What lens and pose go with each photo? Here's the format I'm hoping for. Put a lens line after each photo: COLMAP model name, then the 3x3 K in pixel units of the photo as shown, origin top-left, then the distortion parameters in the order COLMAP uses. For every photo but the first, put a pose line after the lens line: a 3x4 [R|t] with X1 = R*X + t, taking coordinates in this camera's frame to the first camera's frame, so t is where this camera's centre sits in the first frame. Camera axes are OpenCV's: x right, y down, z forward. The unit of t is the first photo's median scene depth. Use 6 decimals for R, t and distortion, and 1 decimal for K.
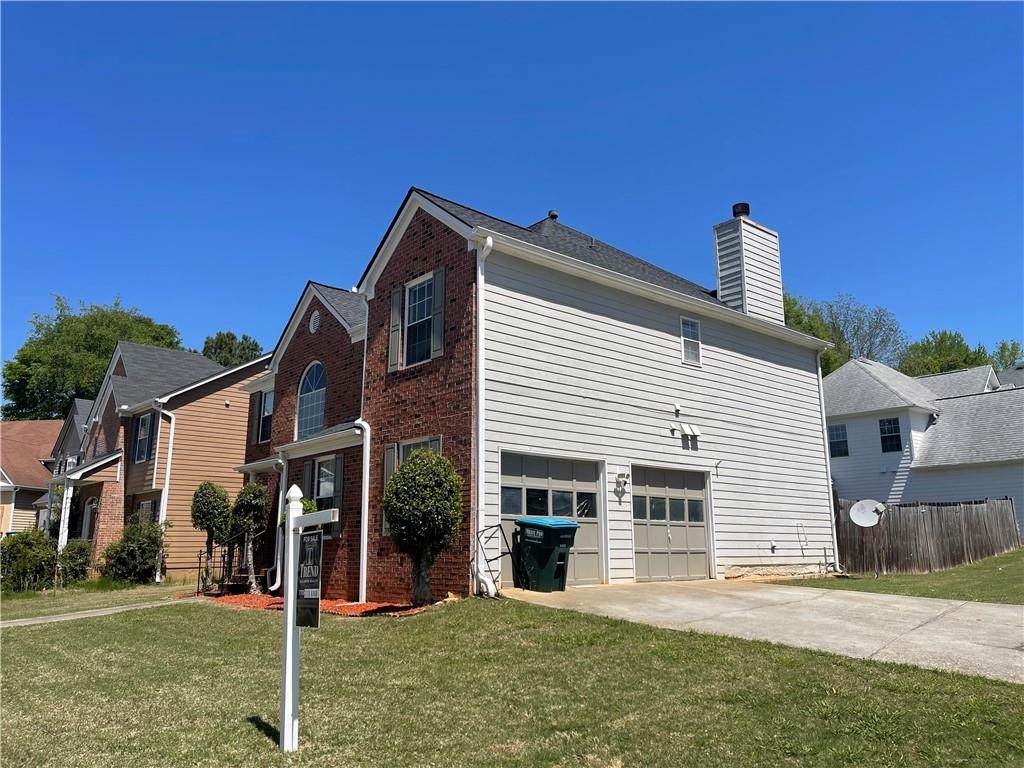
lens RADIAL K [[760.3, 0, 512.0], [0, 760.3, 384.0], [0, 0, 1]] dist [0.050458, 0.000093]
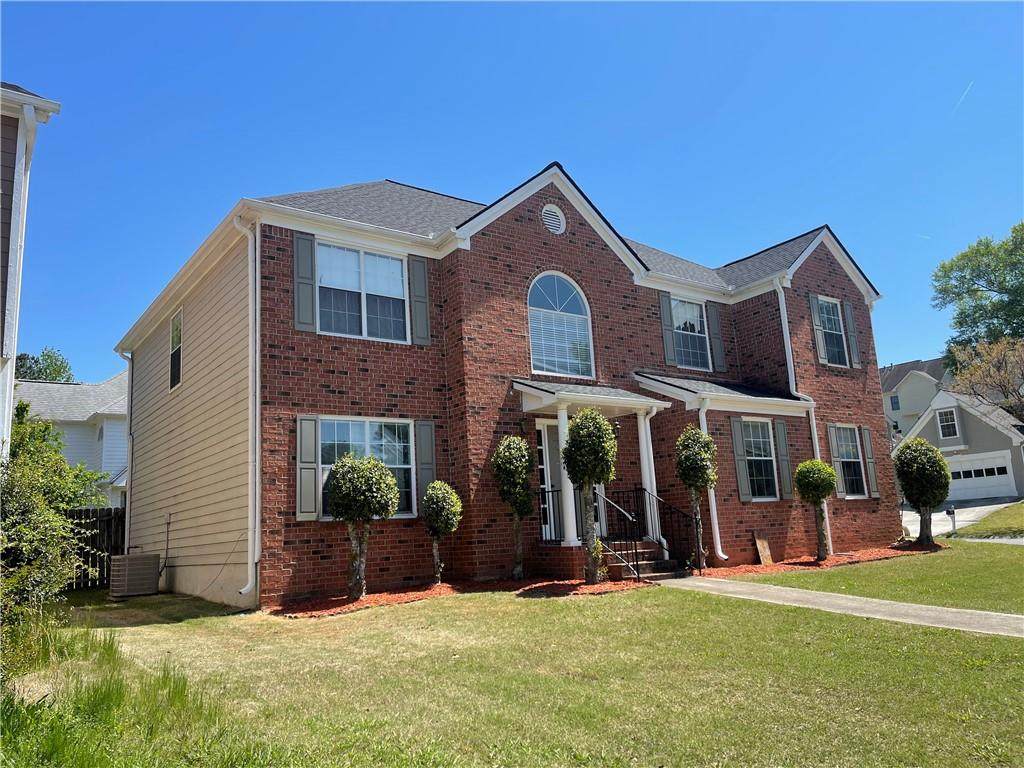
lens RADIAL K [[795.7, 0, 512.0], [0, 795.7, 384.0], [0, 0, 1]] dist [0.050584, -0.003307]
pose [[0.072286, 0.187989, 0.979507, -1.418420], [-0.156134, 0.972101, -0.175045, 0.311931], [-0.985087, -0.140281, 0.099621, 1.342733]]
